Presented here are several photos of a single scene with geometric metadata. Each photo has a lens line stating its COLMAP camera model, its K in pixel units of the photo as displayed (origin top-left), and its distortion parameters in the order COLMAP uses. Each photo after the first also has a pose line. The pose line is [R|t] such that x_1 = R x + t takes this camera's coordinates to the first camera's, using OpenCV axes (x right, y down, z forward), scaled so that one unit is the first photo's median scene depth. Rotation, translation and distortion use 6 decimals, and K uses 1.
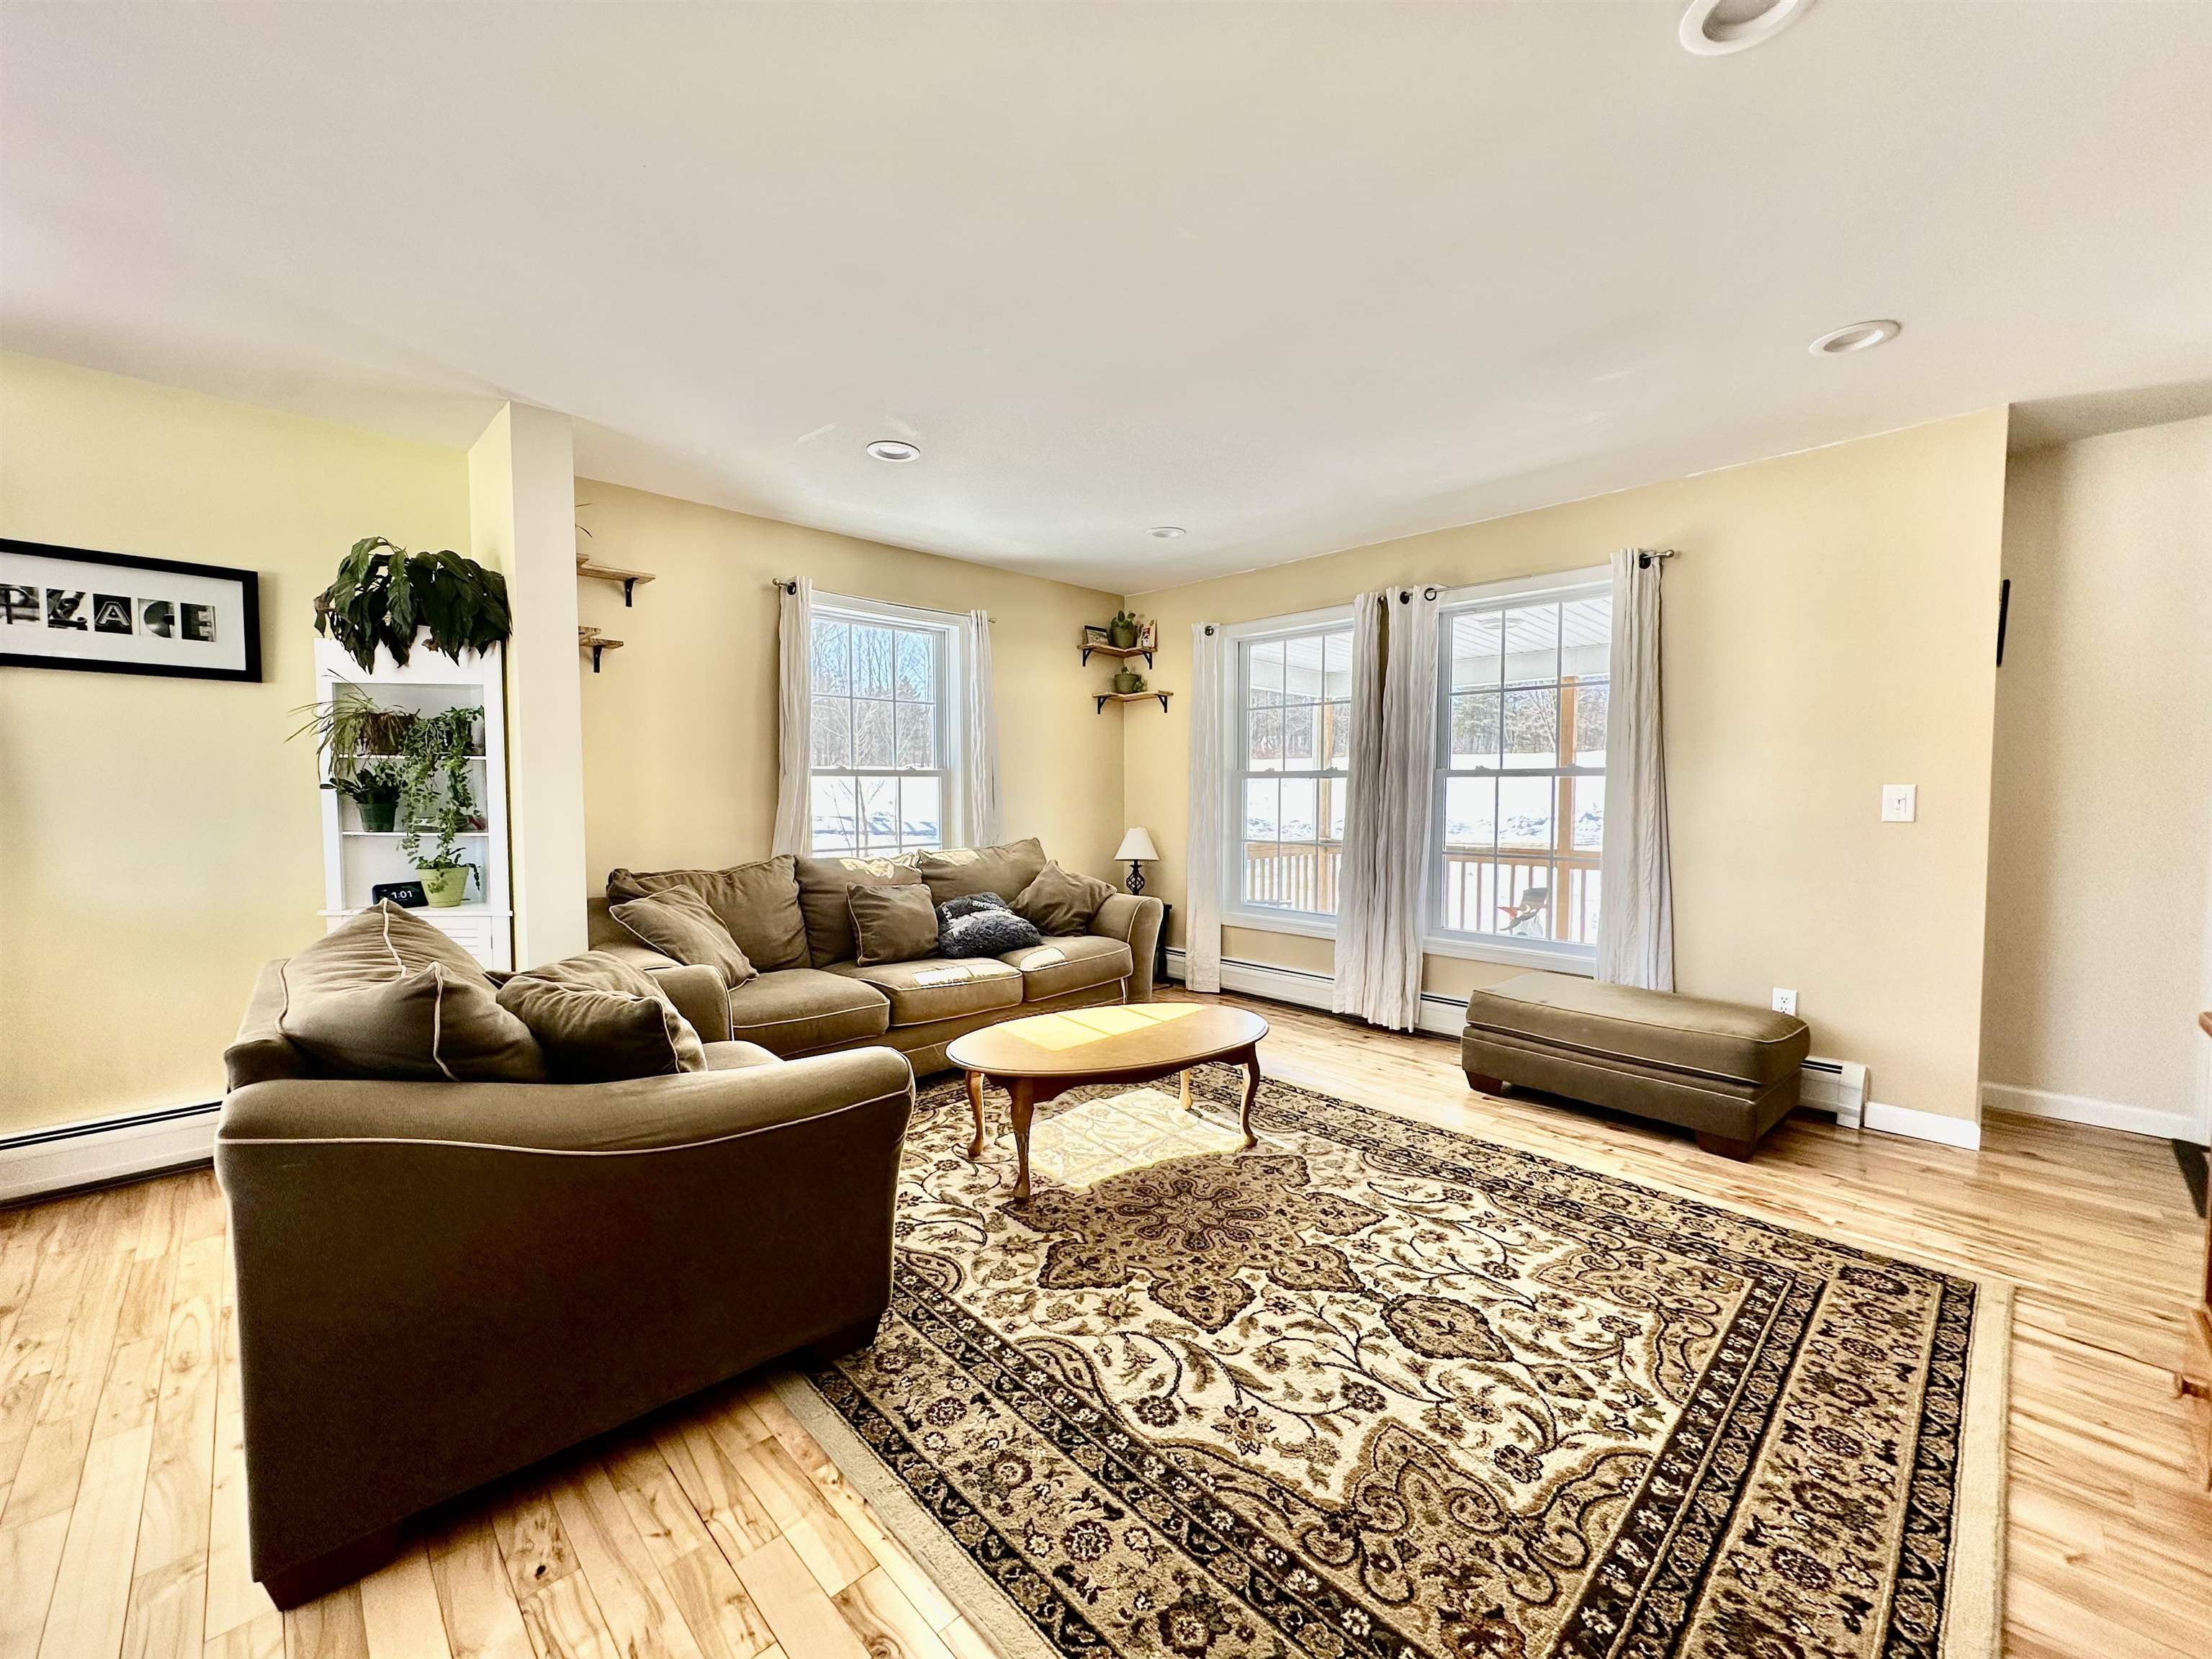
lens RADIAL K [[878.8, 0, 1111.1], [0, 878.8, 828.2], [0, 0, 1]] dist [-0.002399, 0.000307]
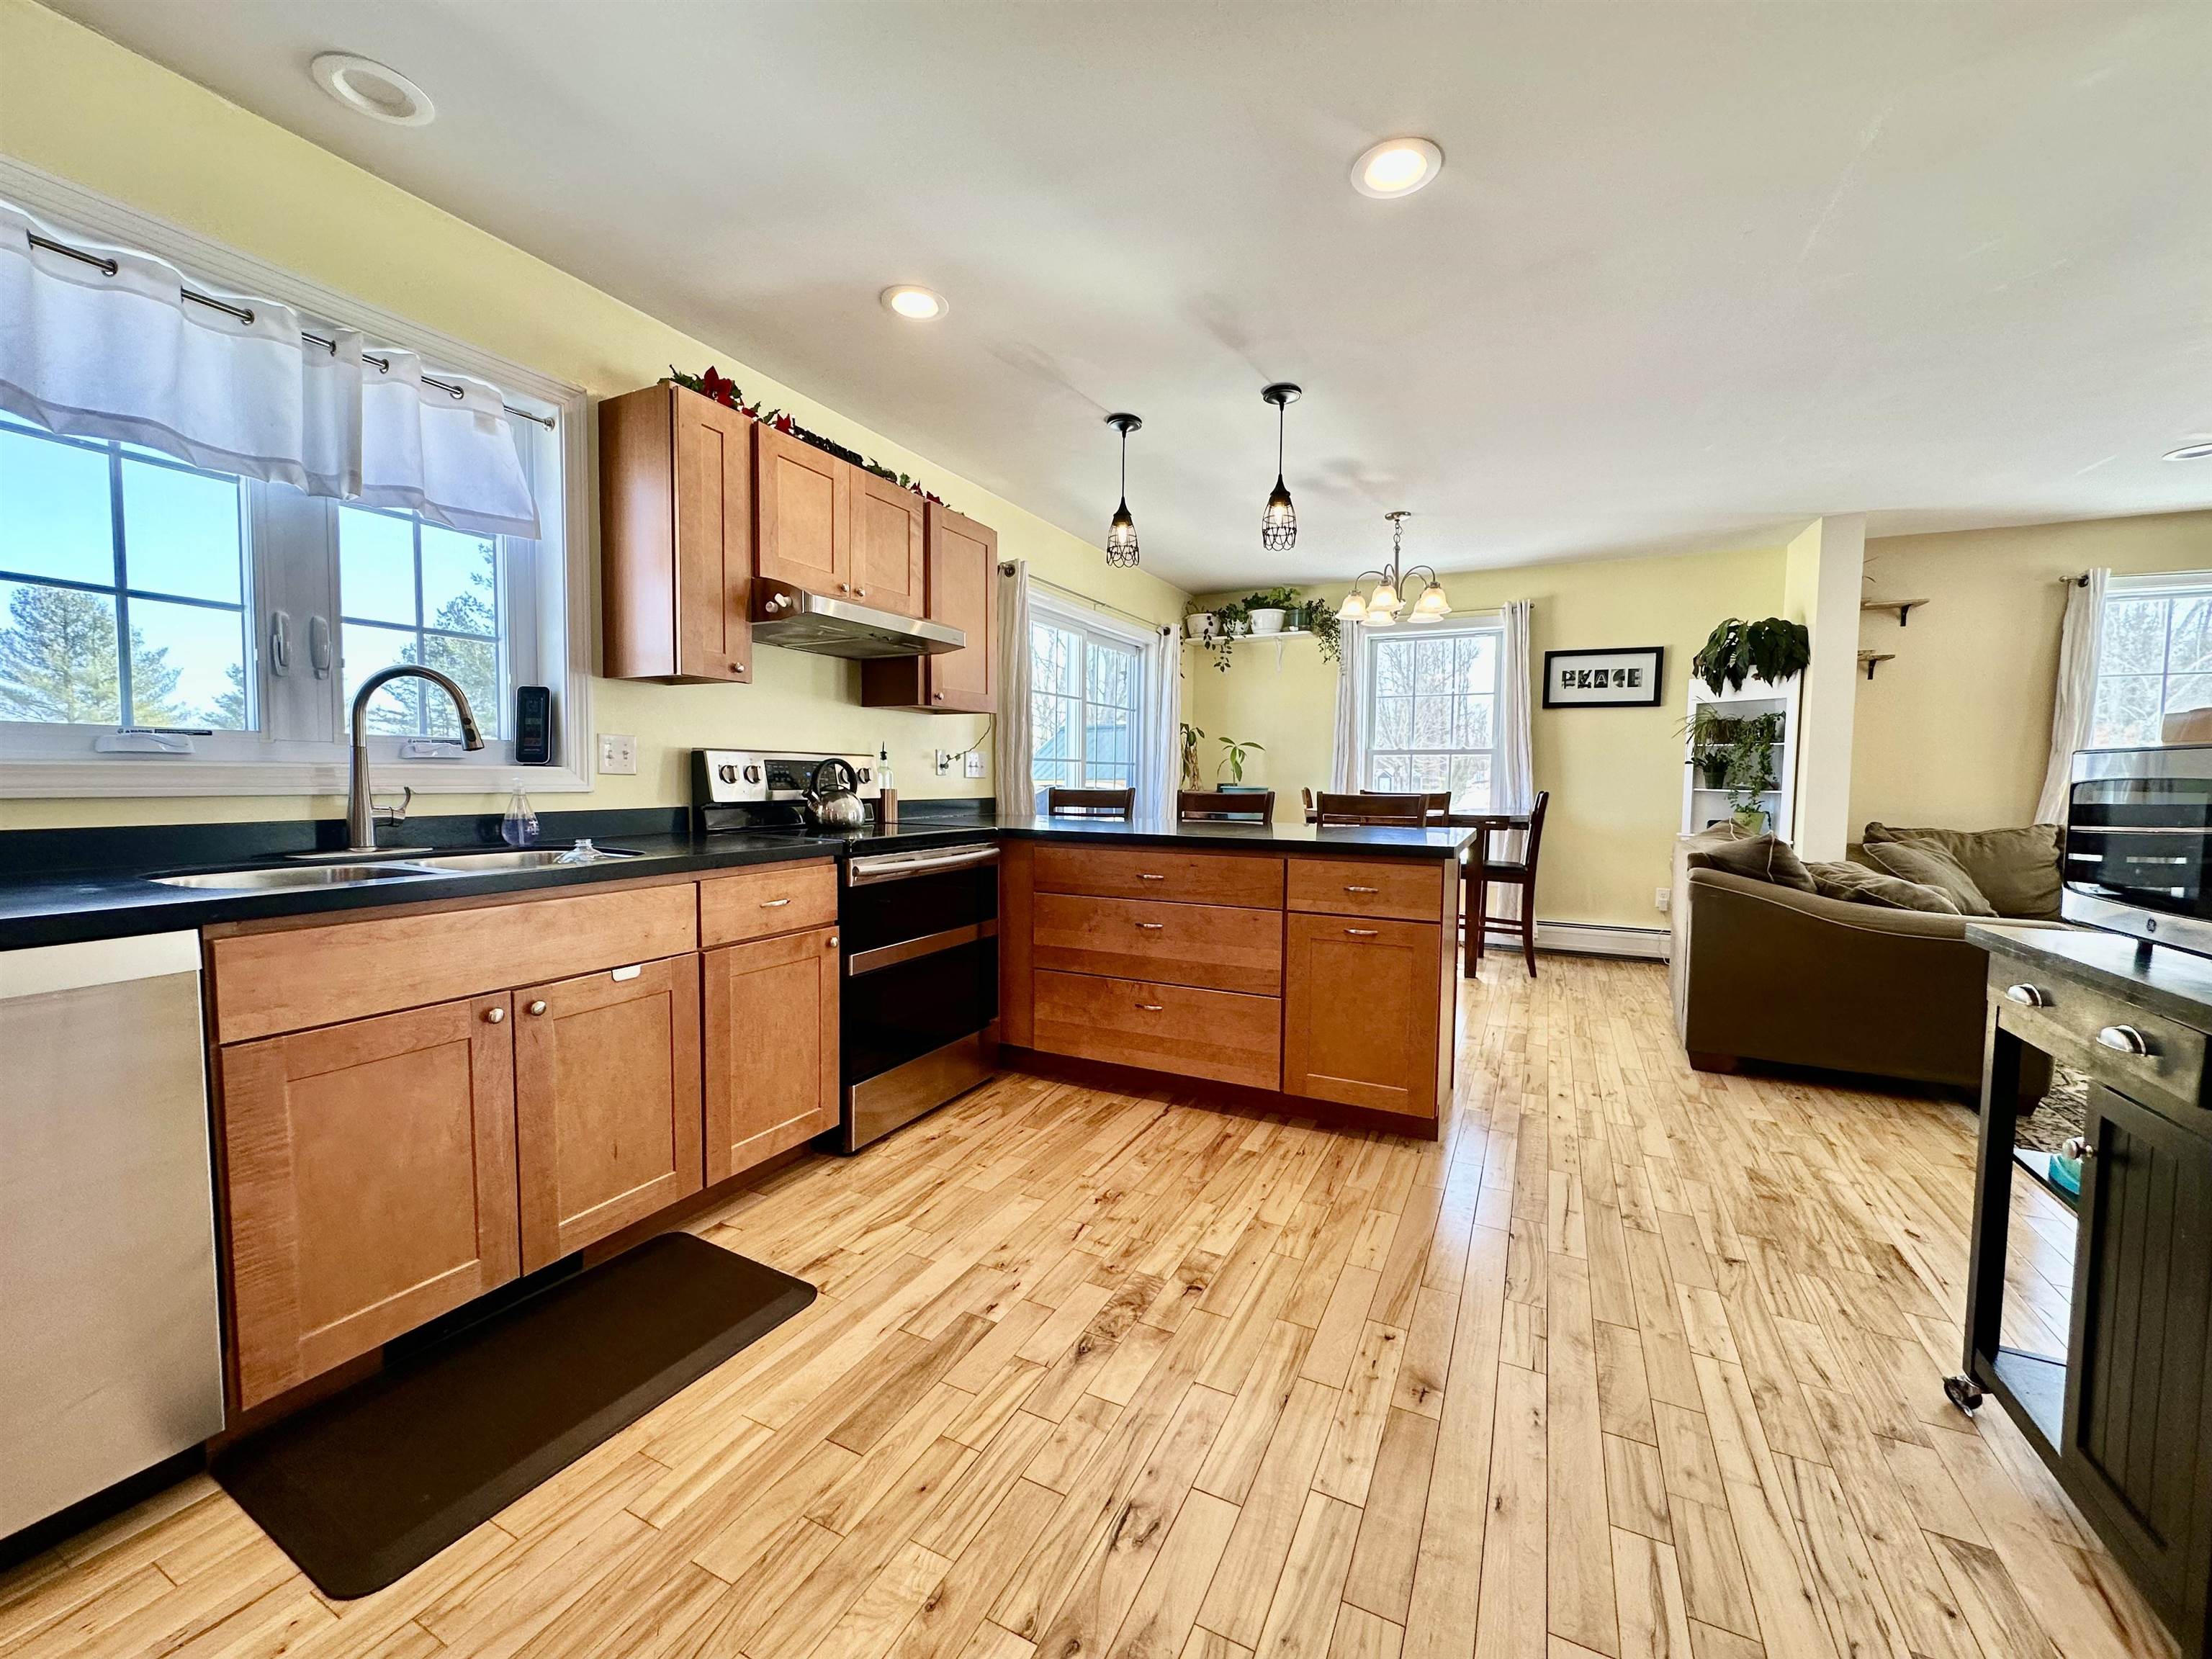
lens RADIAL K [[878.8, 0, 1105.3], [0, 878.8, 830.9], [0, 0, 1]] dist [-0.002399, 0.000307]
pose [[0.320936, 0.061613, -0.945095, 0.437171], [-0.054659, 0.997423, 0.046464, 0.076347], [0.945522, 0.036746, 0.323477, -0.724948]]
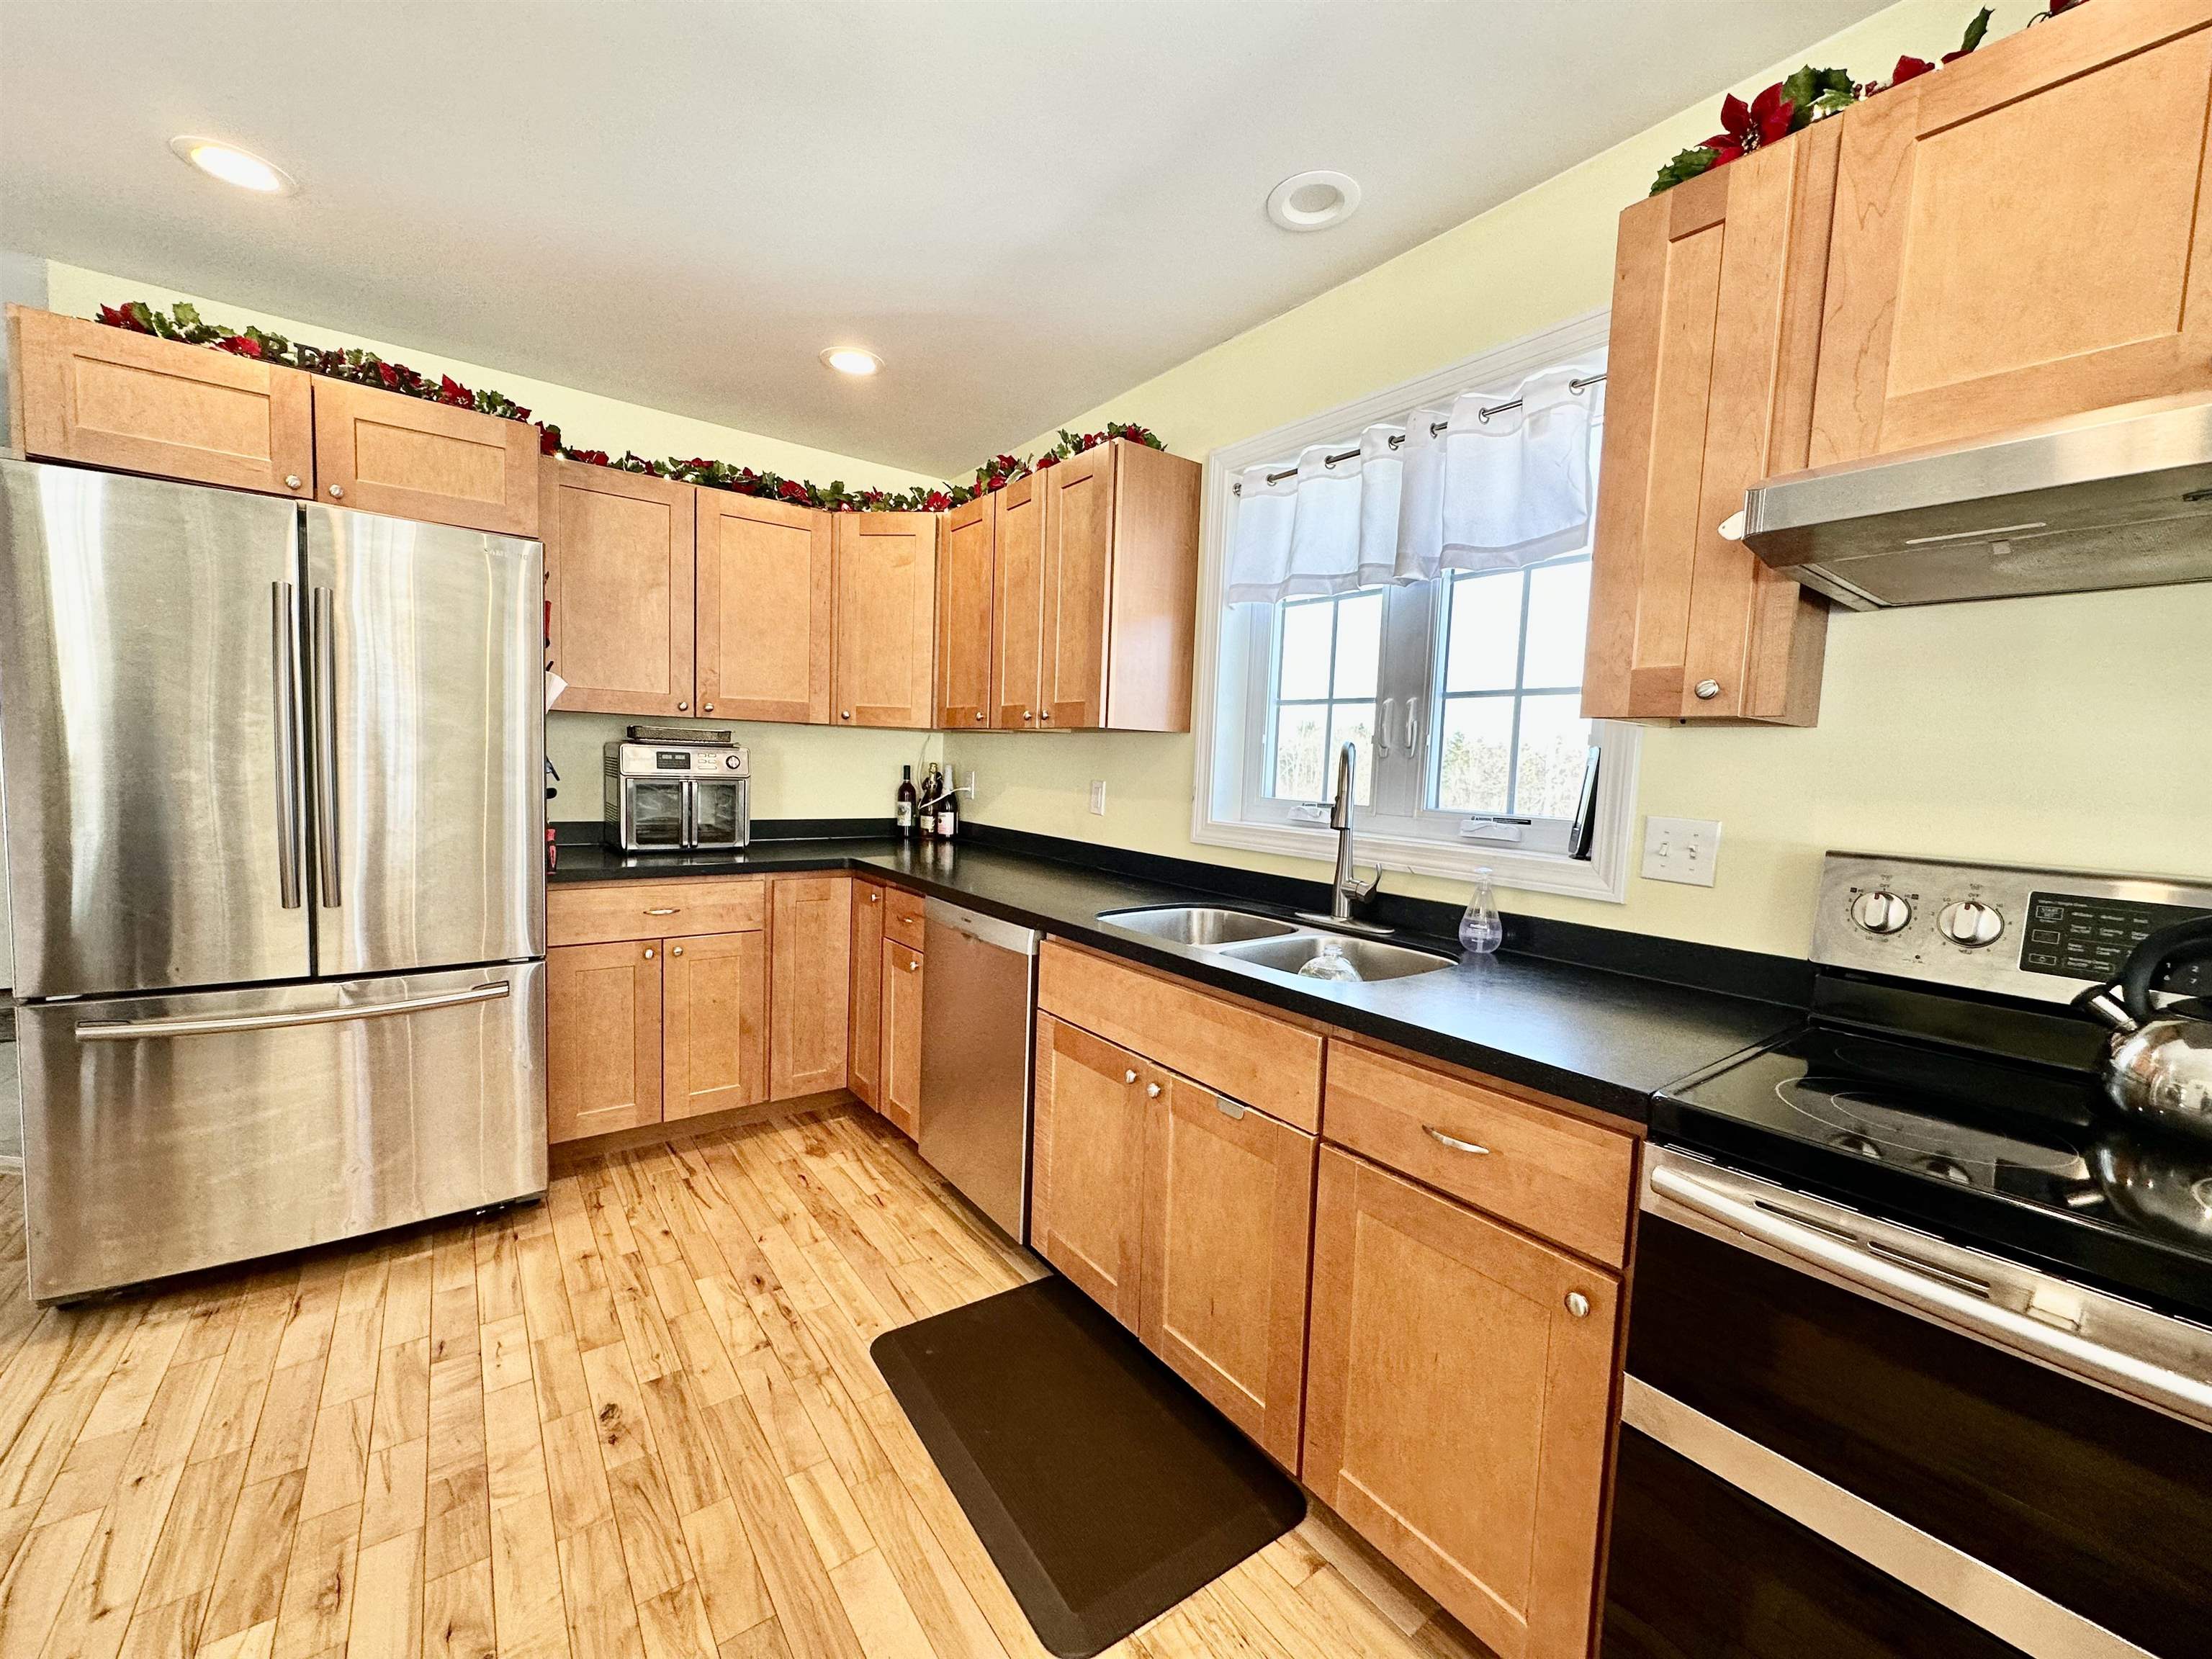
lens RADIAL K [[878.8, 0, 1108.1], [0, 878.8, 829.7], [0, 0, 1]] dist [-0.002399, 0.000307]
pose [[-0.989928, -0.051734, 0.131779, -0.327097], [-0.035521, 0.991828, 0.122540, -0.003338], [-0.137042, 0.116625, -0.983676, -0.304396]]
